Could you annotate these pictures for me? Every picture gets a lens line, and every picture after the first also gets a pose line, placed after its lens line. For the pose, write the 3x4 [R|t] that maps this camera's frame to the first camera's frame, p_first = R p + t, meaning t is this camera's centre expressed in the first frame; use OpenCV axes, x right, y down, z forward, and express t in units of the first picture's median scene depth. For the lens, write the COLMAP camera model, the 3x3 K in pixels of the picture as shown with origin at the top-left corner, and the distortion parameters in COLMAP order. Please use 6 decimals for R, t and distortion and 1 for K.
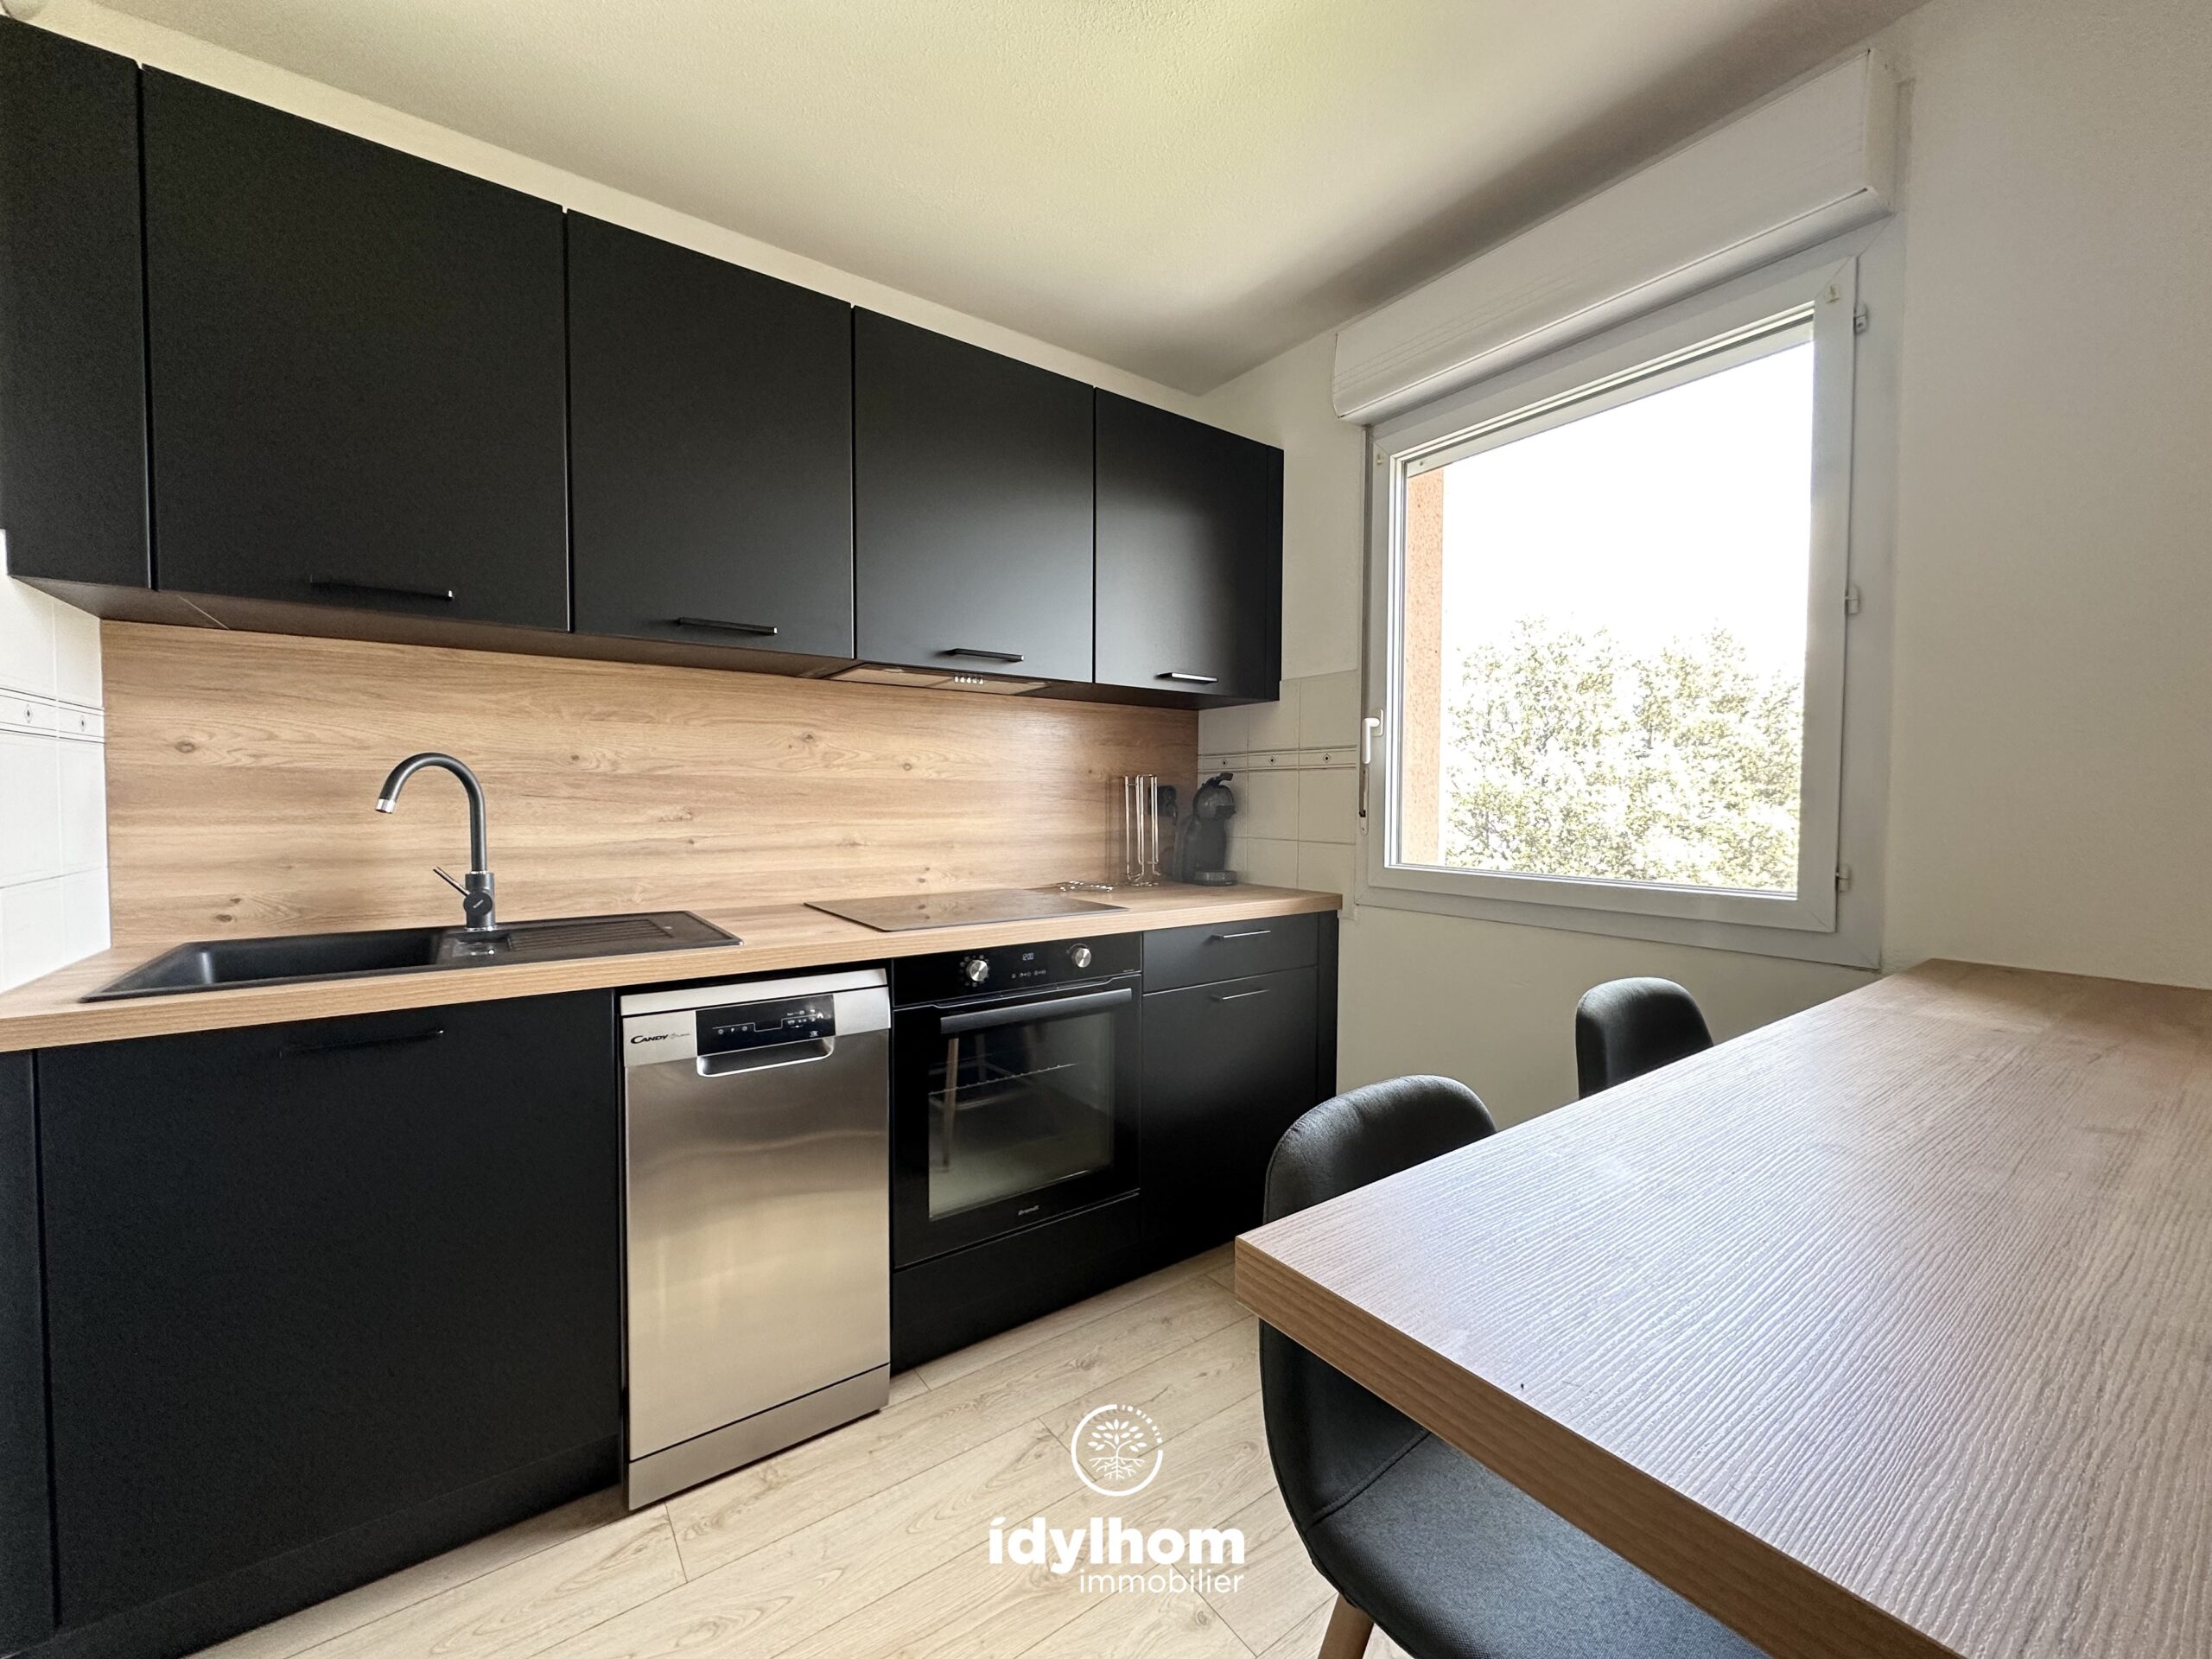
lens RADIAL K [[878.6, 0, 1110.2], [0, 878.6, 824.1], [0, 0, 1]] dist [0.000768, -0.000285]
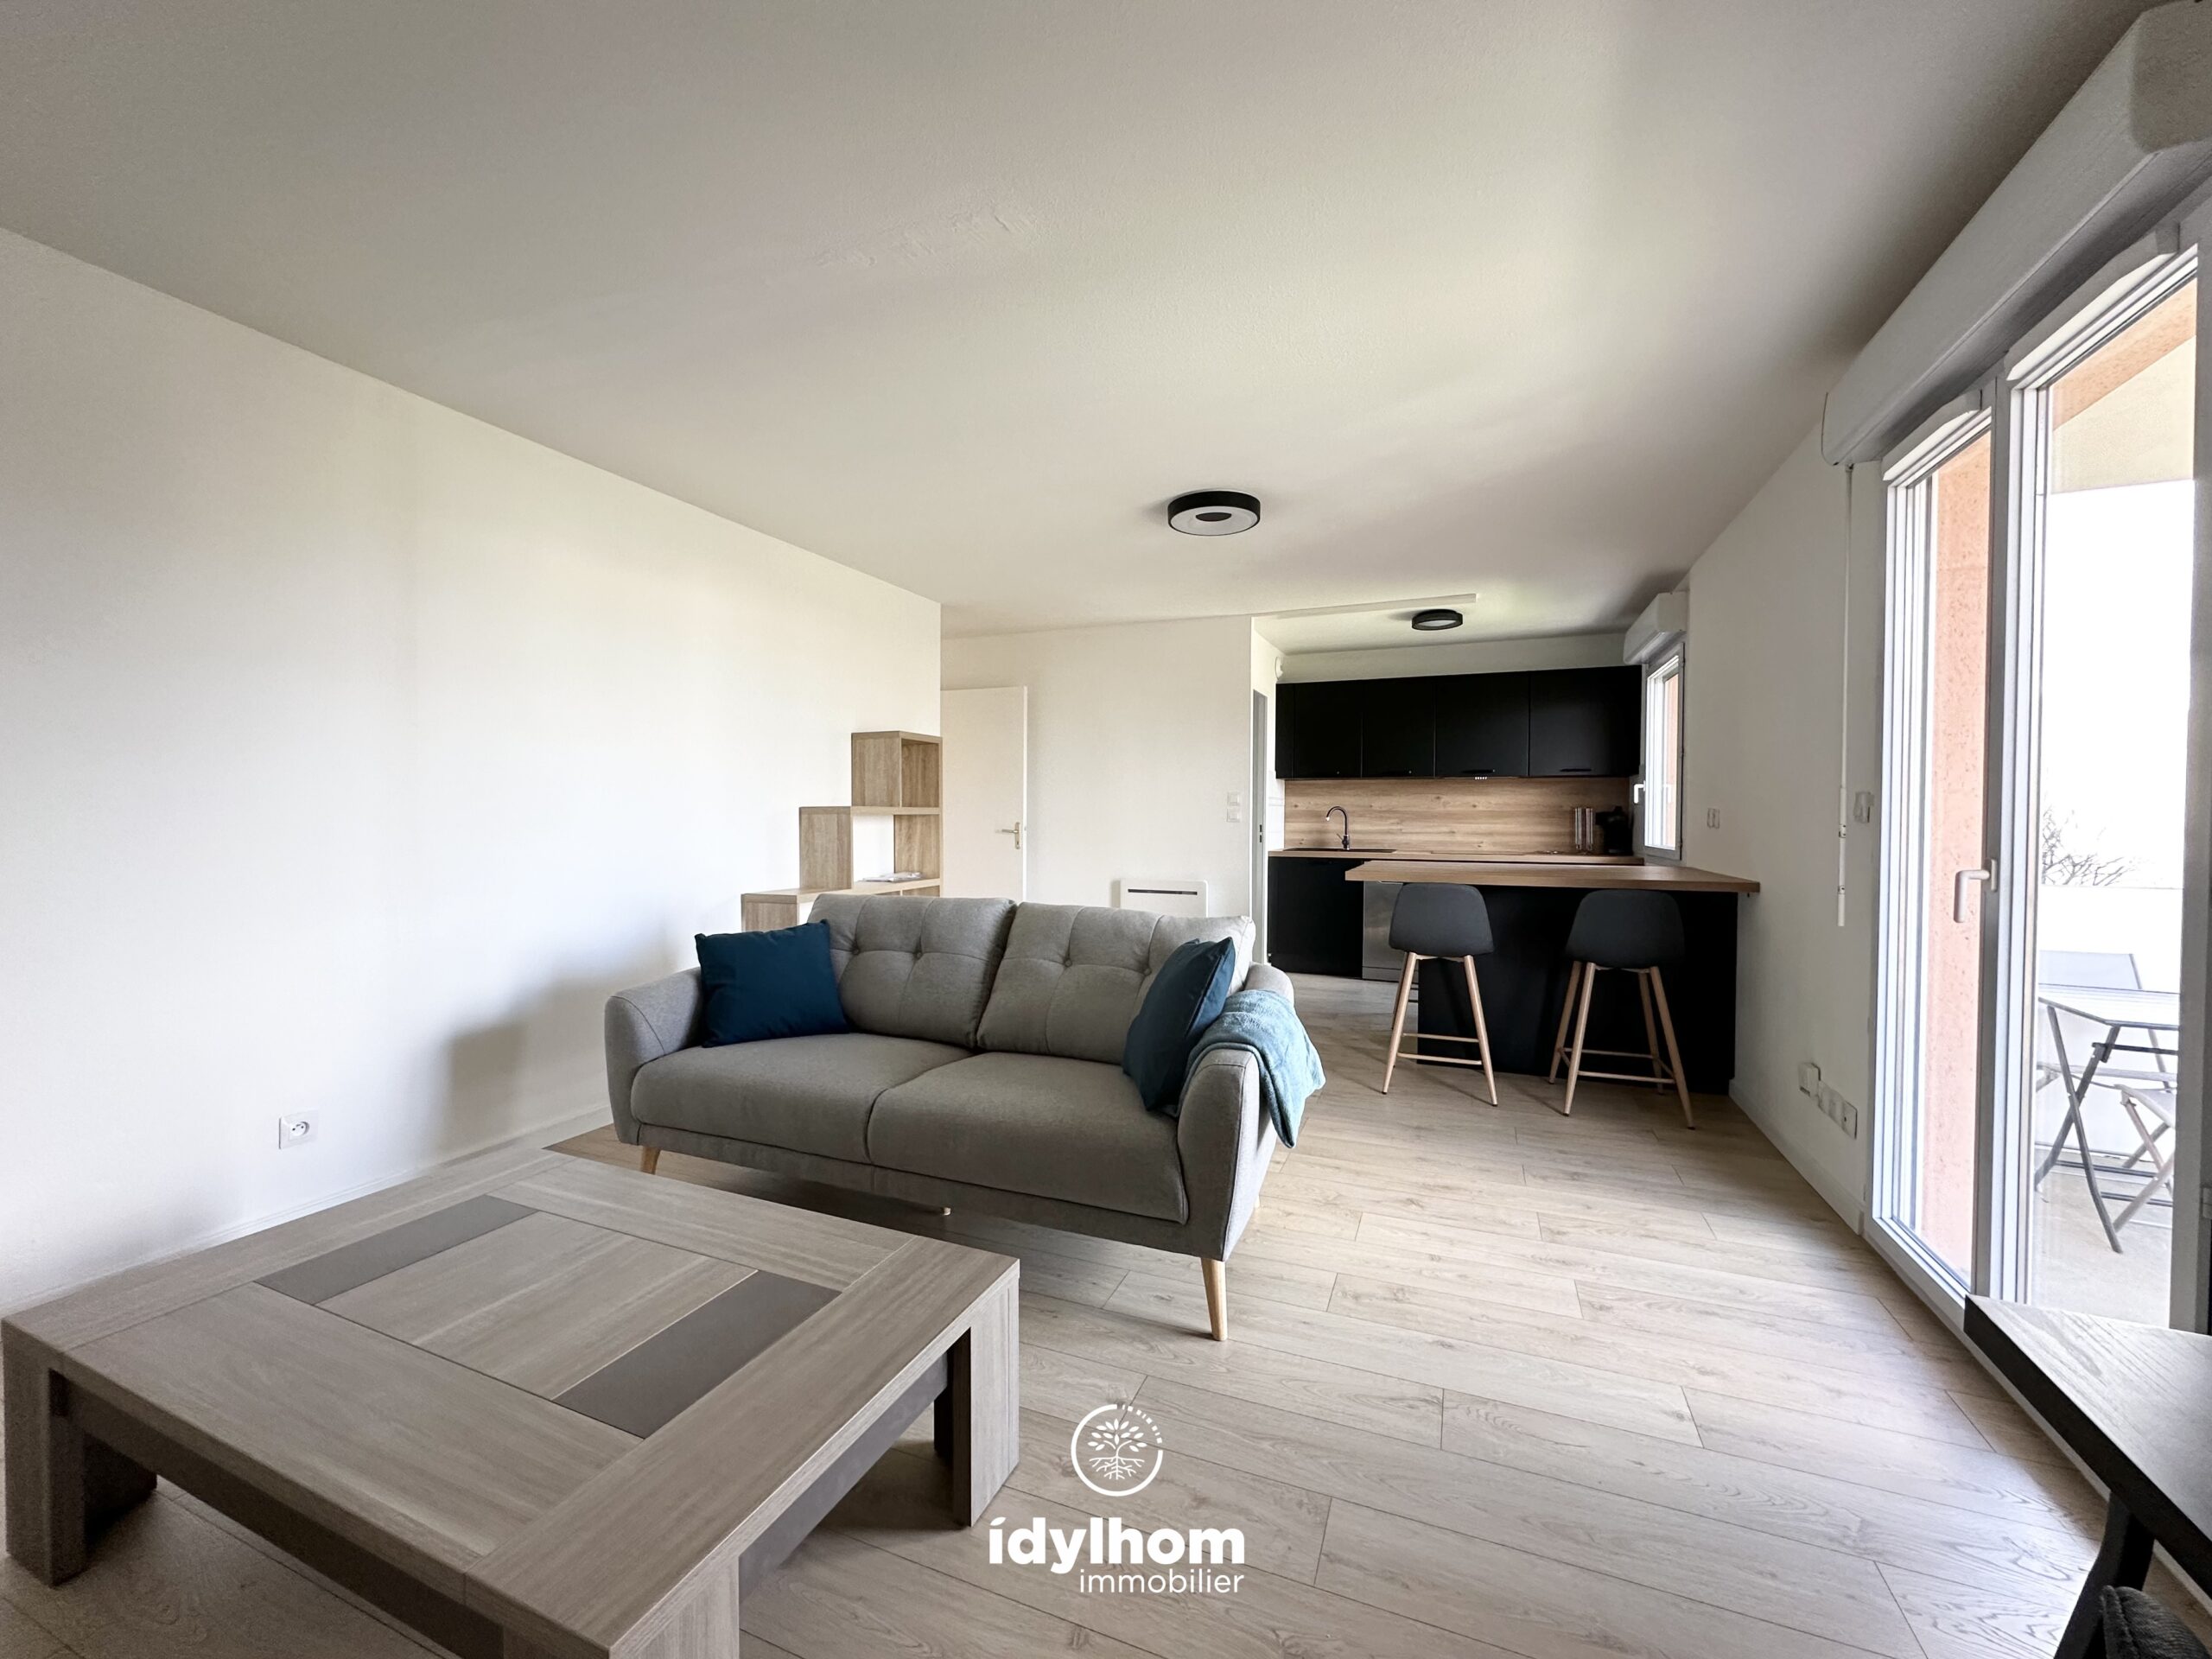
lens RADIAL K [[878.6, 0, 1093.8], [0, 878.6, 825.1], [0, 0, 1]] dist [0.000768, -0.000285]
pose [[0.509386, 0.005072, -0.860523, 2.014718], [-0.029627, 0.999493, -0.011647, 0.083097], [0.860028, 0.031428, 0.509279, -1.917262]]
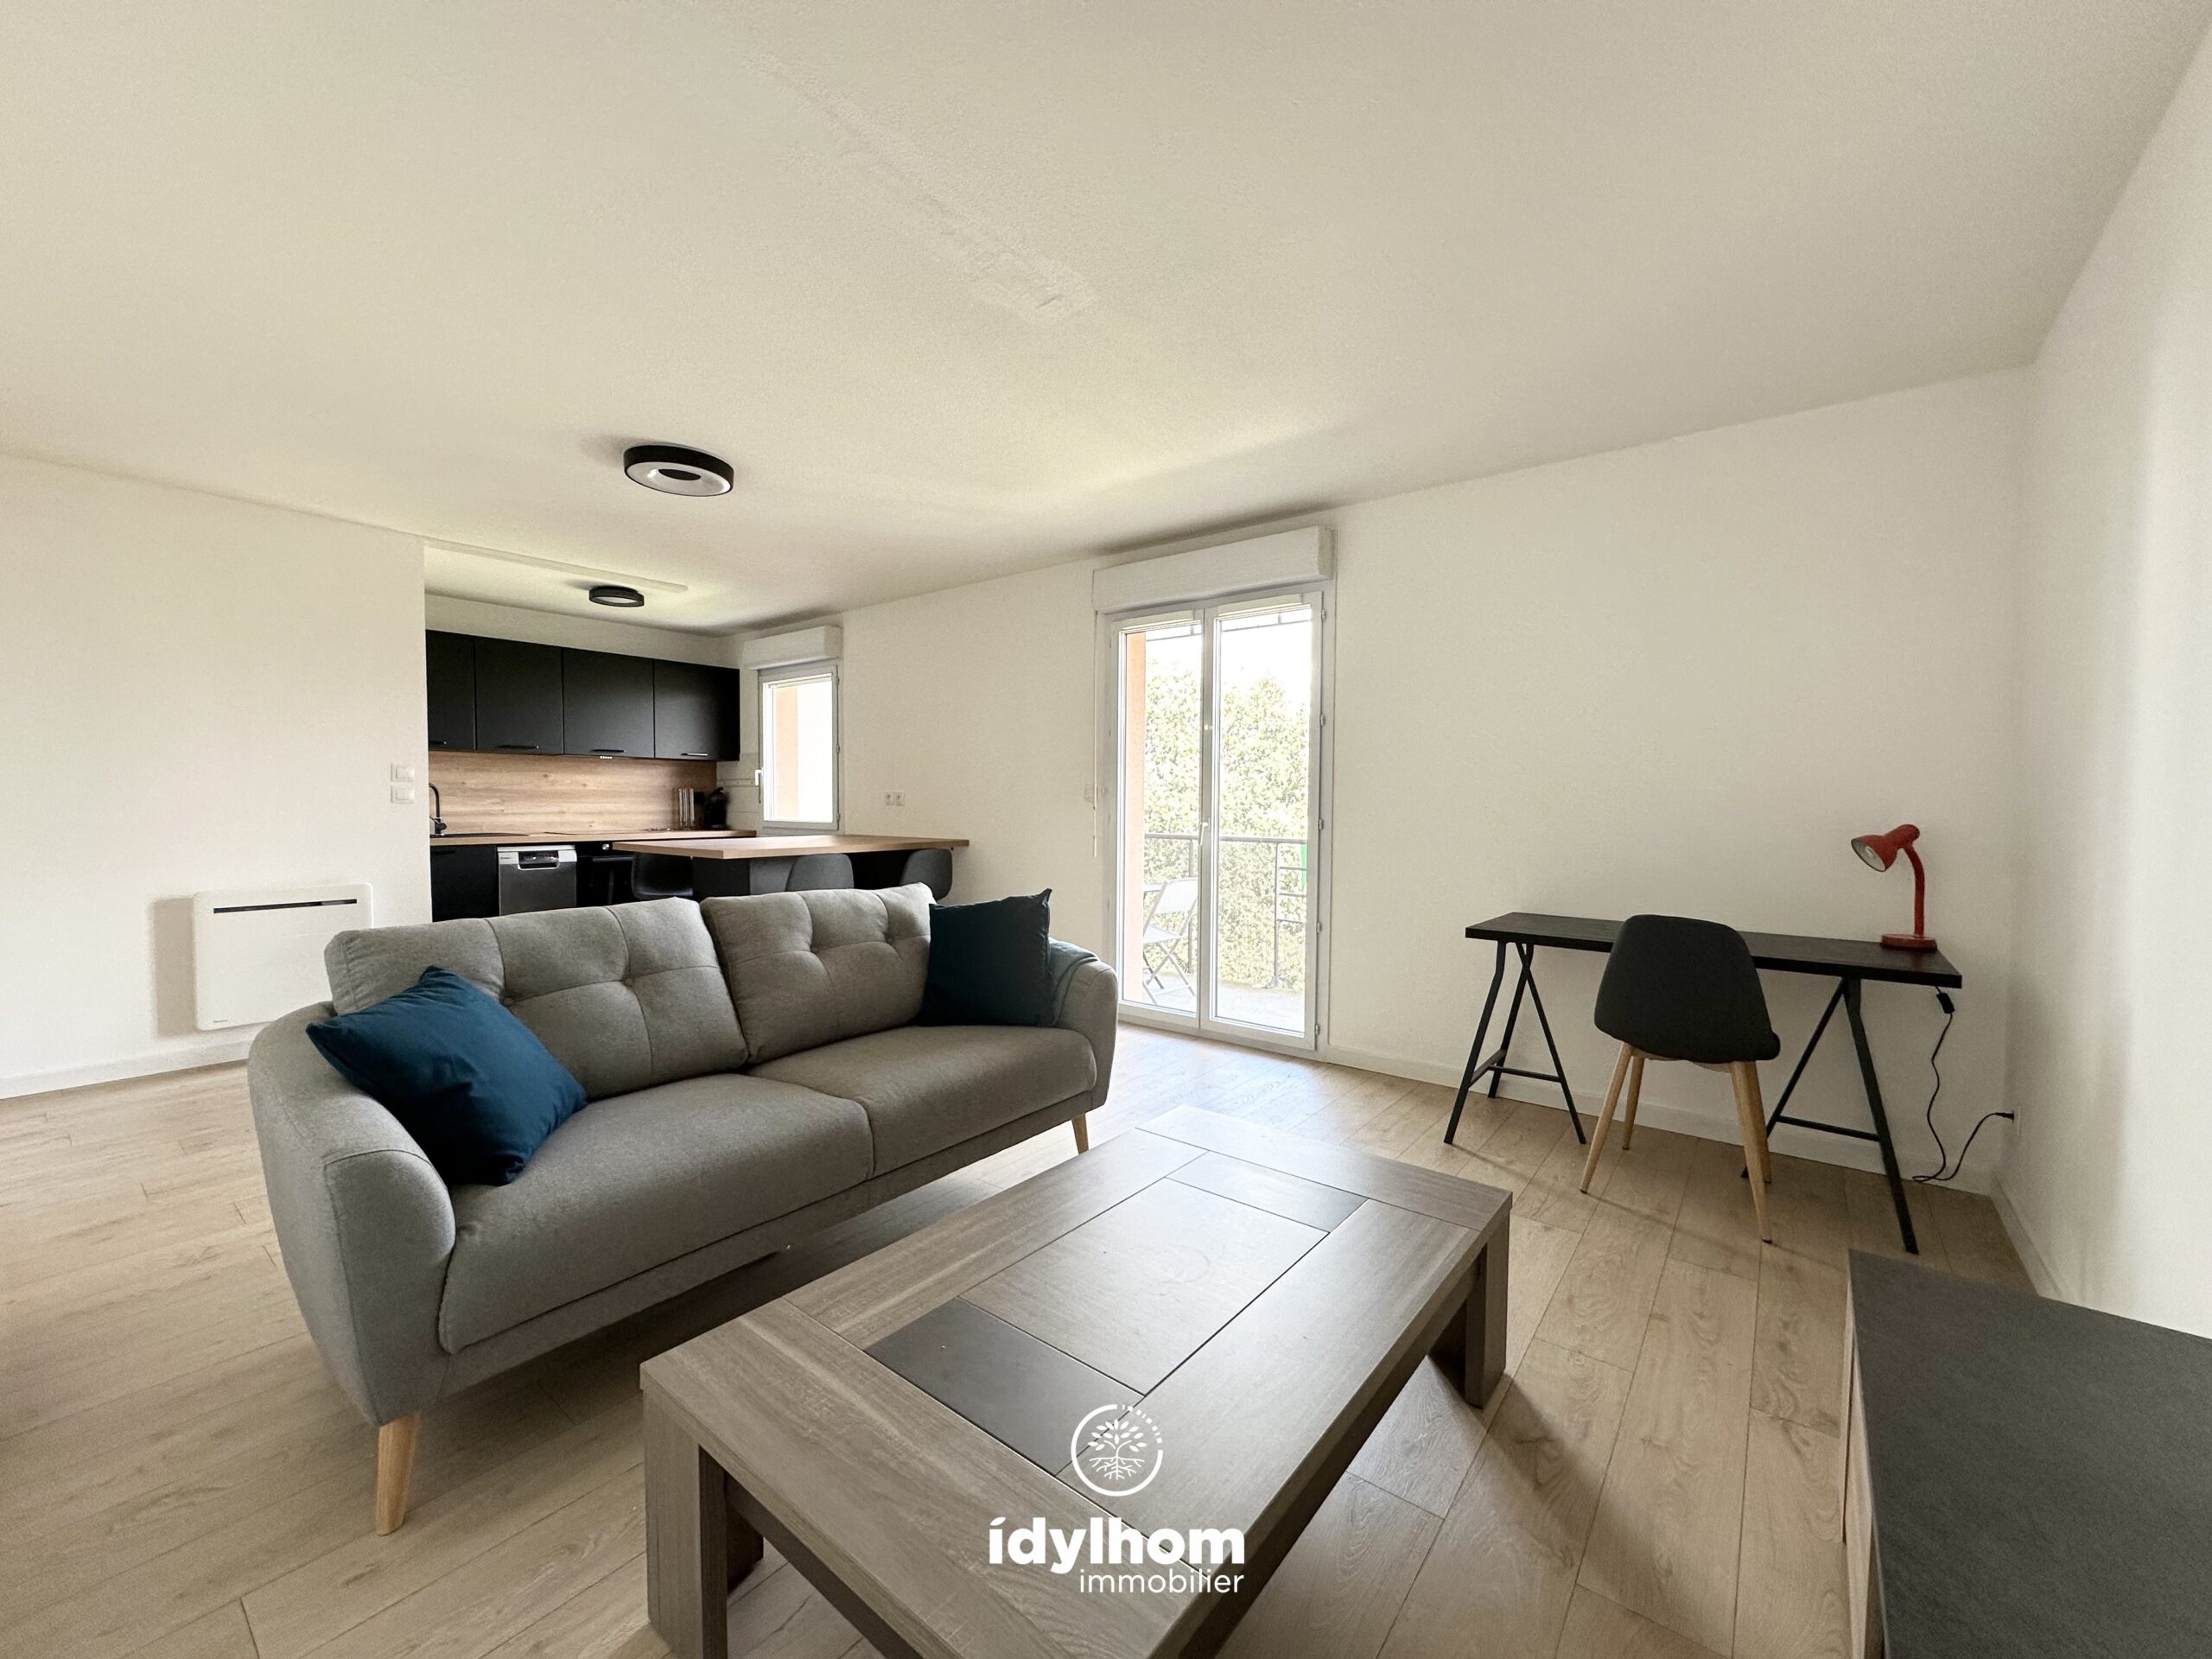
lens RADIAL K [[878.6, 0, 1103.6], [0, 878.6, 827.5], [0, 0, 1]] dist [0.000768, -0.000285]
pose [[0.963307, -0.008556, 0.268265, 0.769943], [0.008996, 0.999959, -0.000409, 0.106732], [-0.268250, 0.002807, 0.963345, -2.705015]]
